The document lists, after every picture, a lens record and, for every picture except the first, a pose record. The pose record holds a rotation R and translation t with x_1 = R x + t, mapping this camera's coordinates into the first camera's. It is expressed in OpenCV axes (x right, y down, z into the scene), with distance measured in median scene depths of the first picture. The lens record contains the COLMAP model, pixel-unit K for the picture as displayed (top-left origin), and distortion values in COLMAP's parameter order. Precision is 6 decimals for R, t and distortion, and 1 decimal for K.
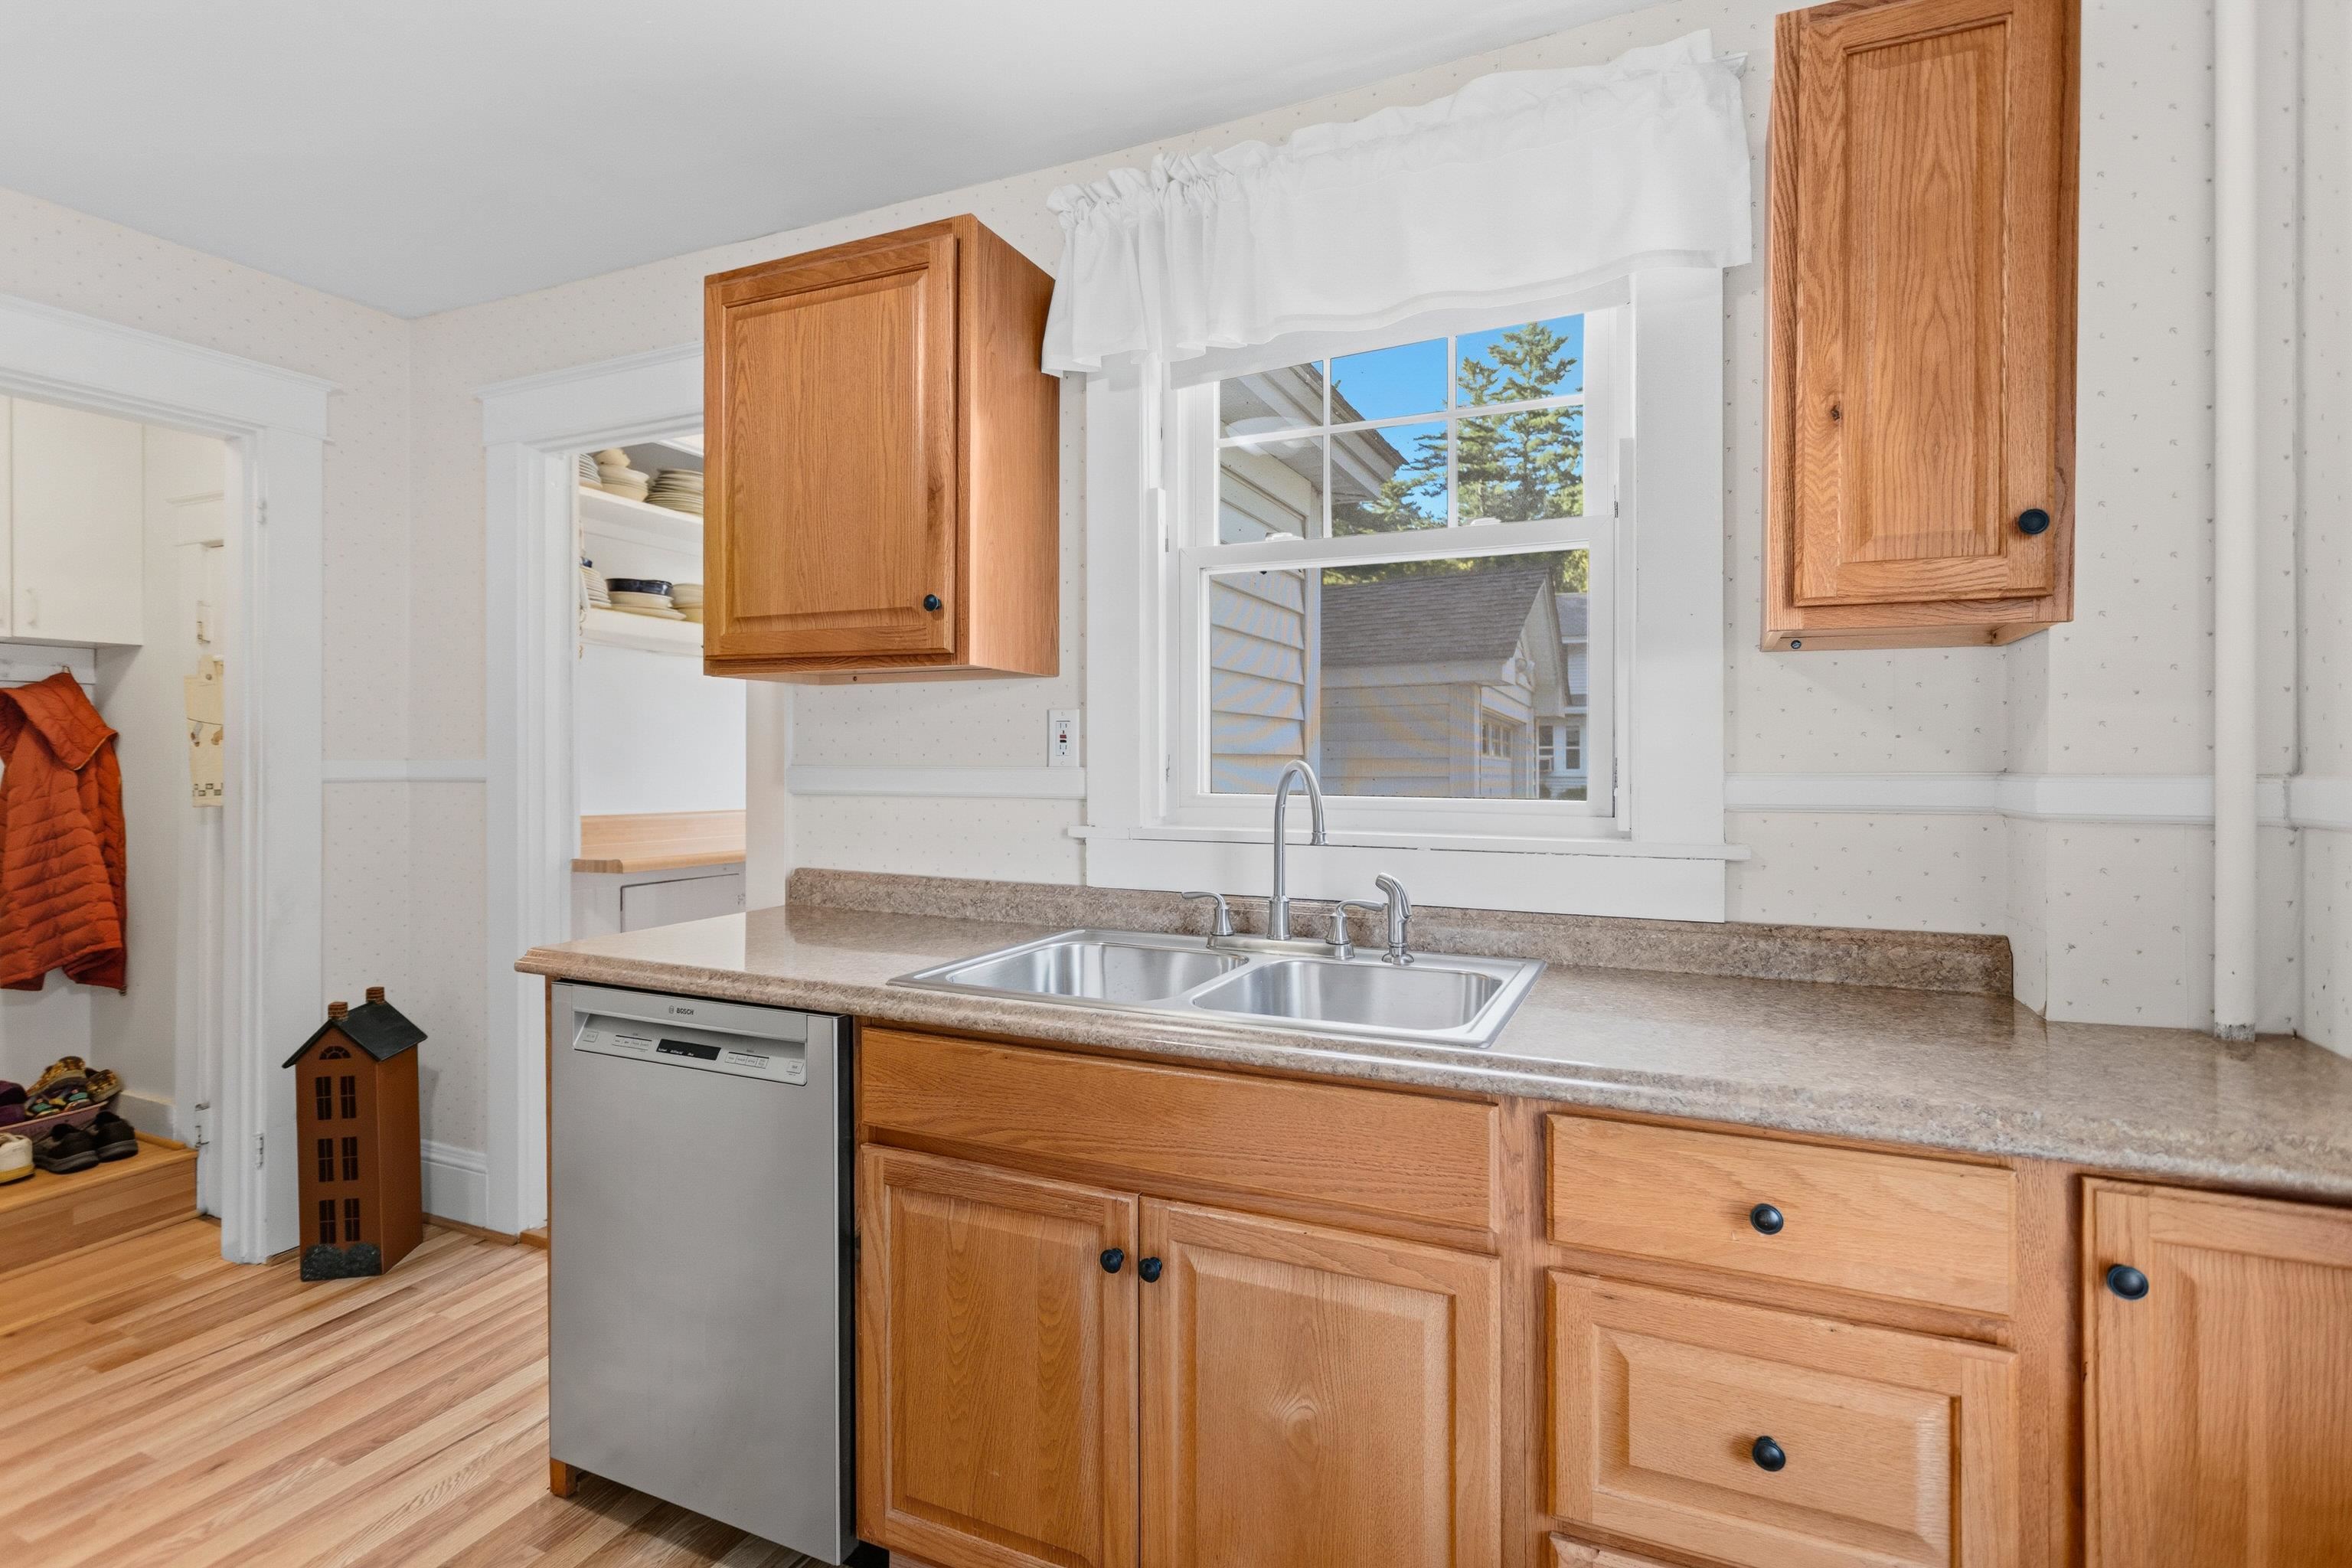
lens RADIAL K [[1118.6, 0, 1134.8], [0, 1118.6, 756.8], [0, 0, 1]] dist [-0.000591, 0.000055]
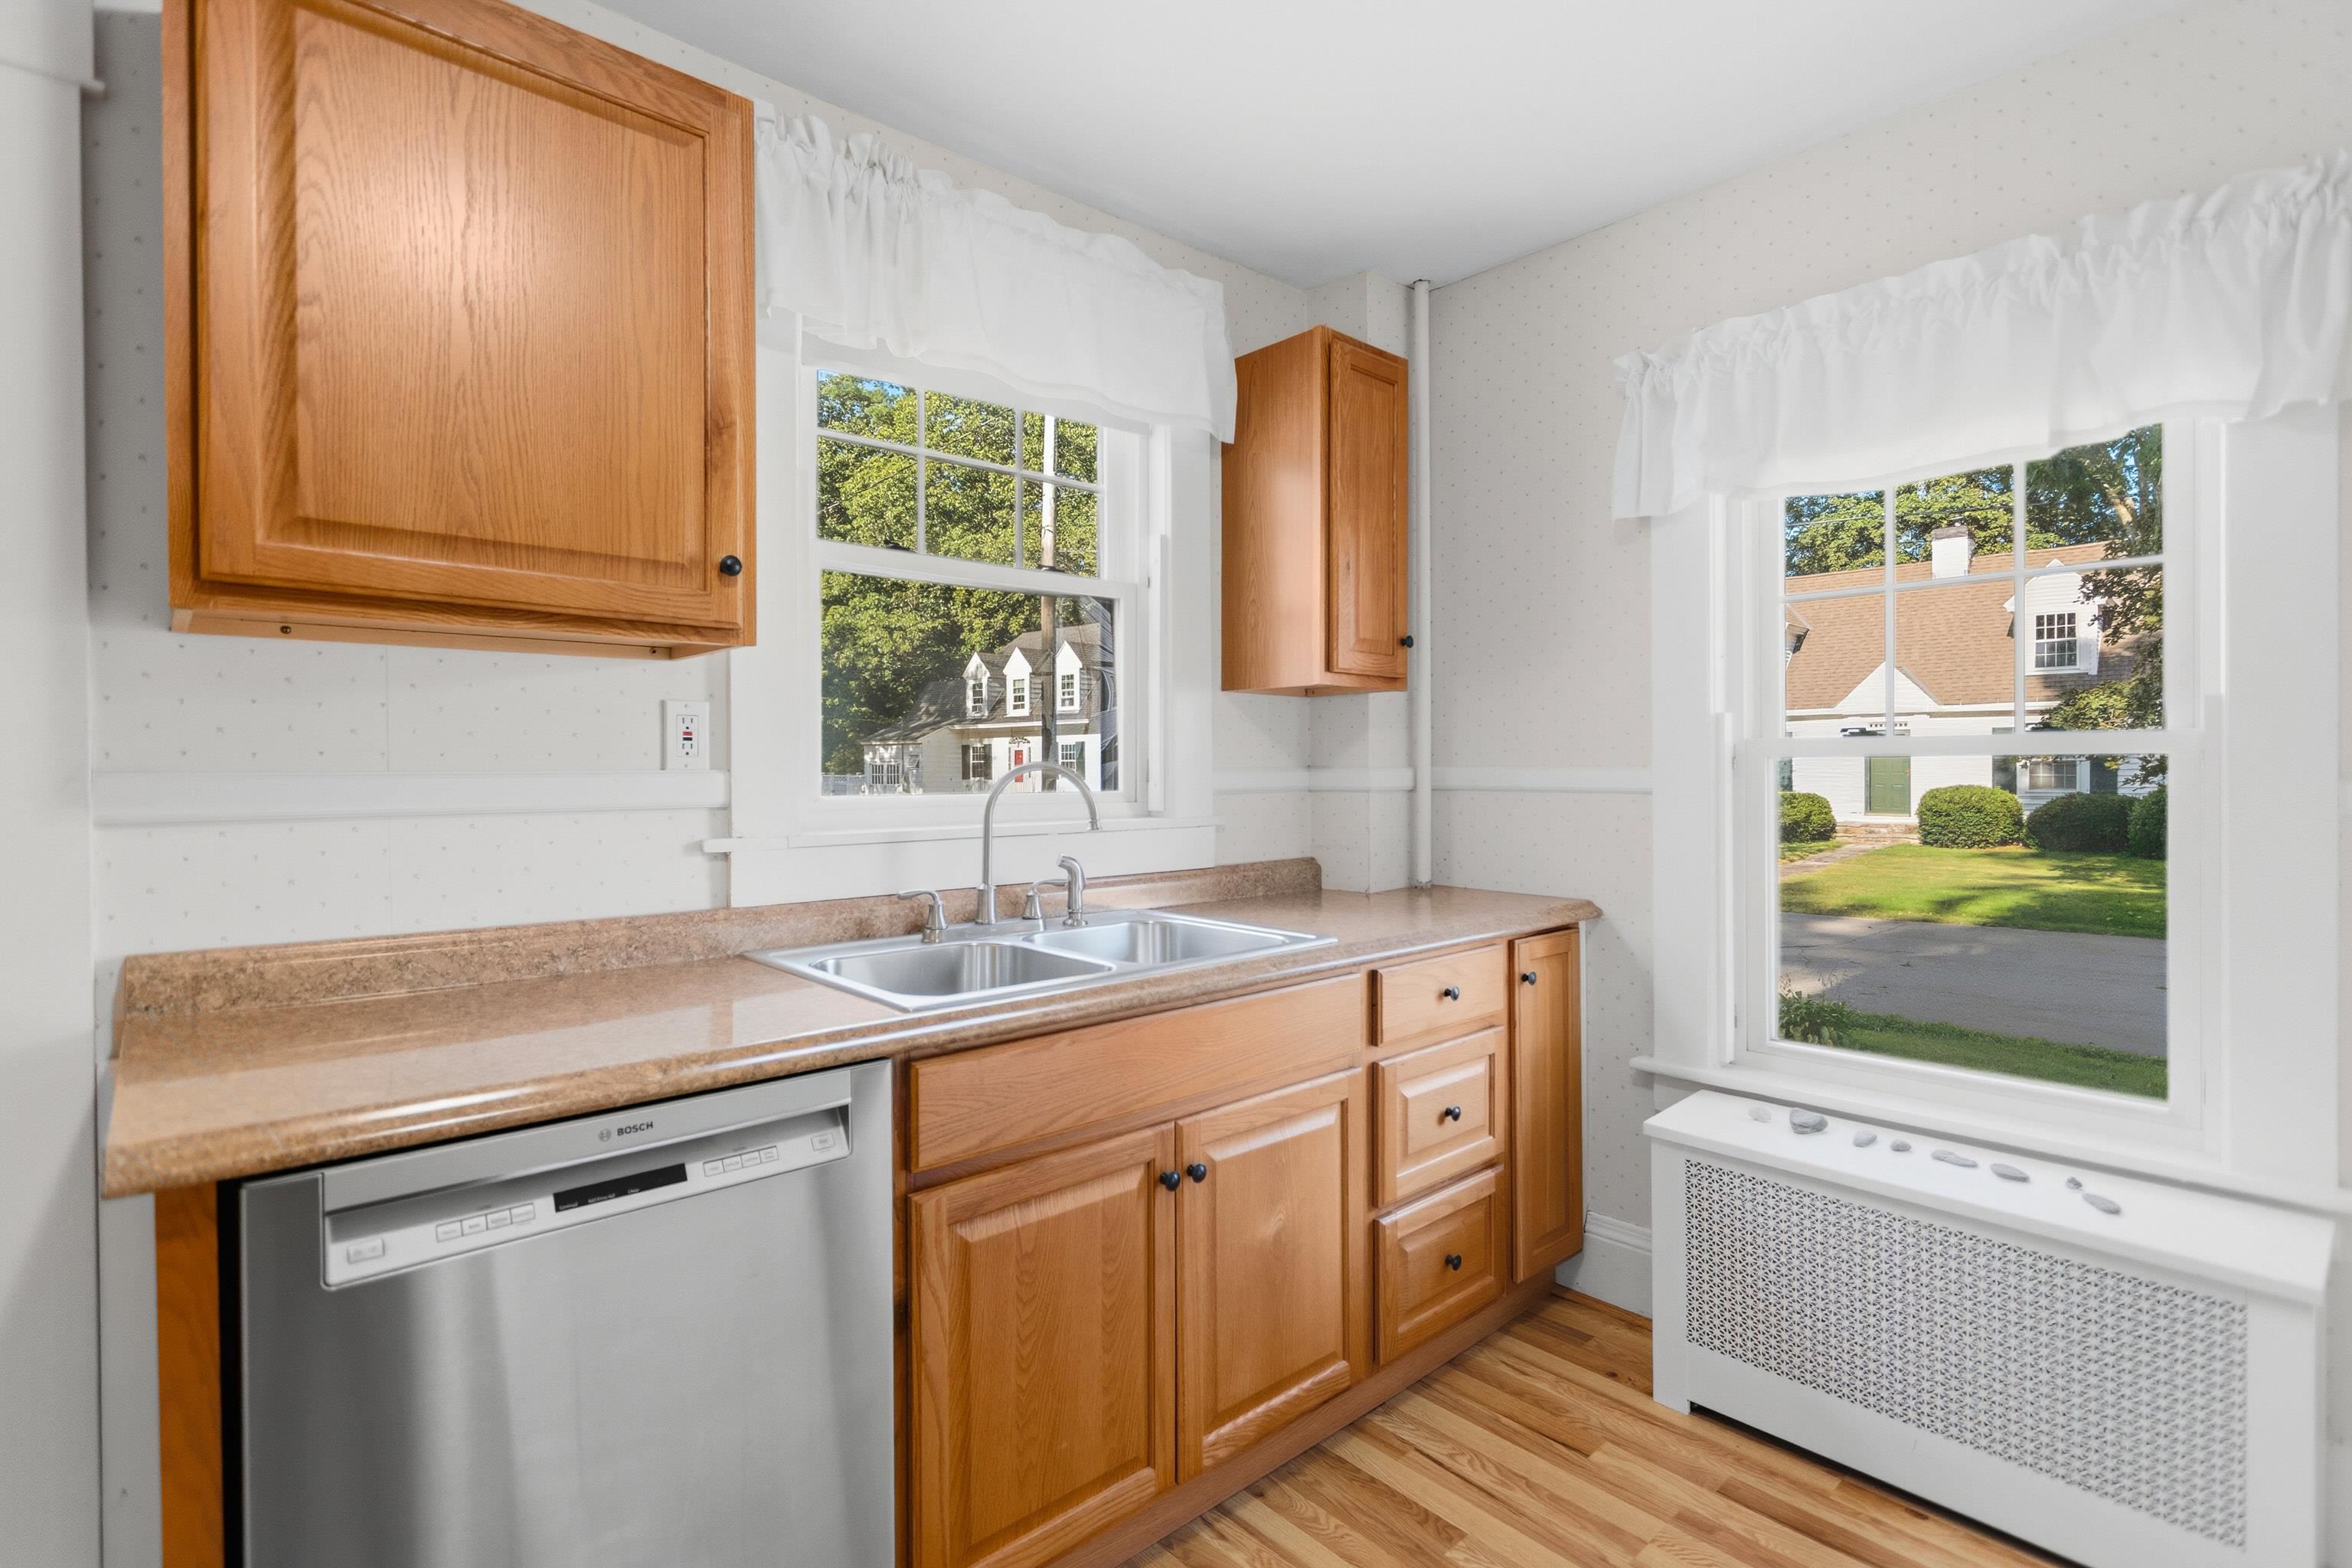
lens RADIAL K [[1130.4, 0, 1210.8], [0, 1130.4, 777.2], [0, 0, 1]] dist [-0.001764, -0.000882]
pose [[0.372680, -0.011179, 0.927893, -0.930775], [0.003889, 0.999937, 0.010485, 0.009086], [-0.927952, -0.000299, 0.372700, 0.431796]]
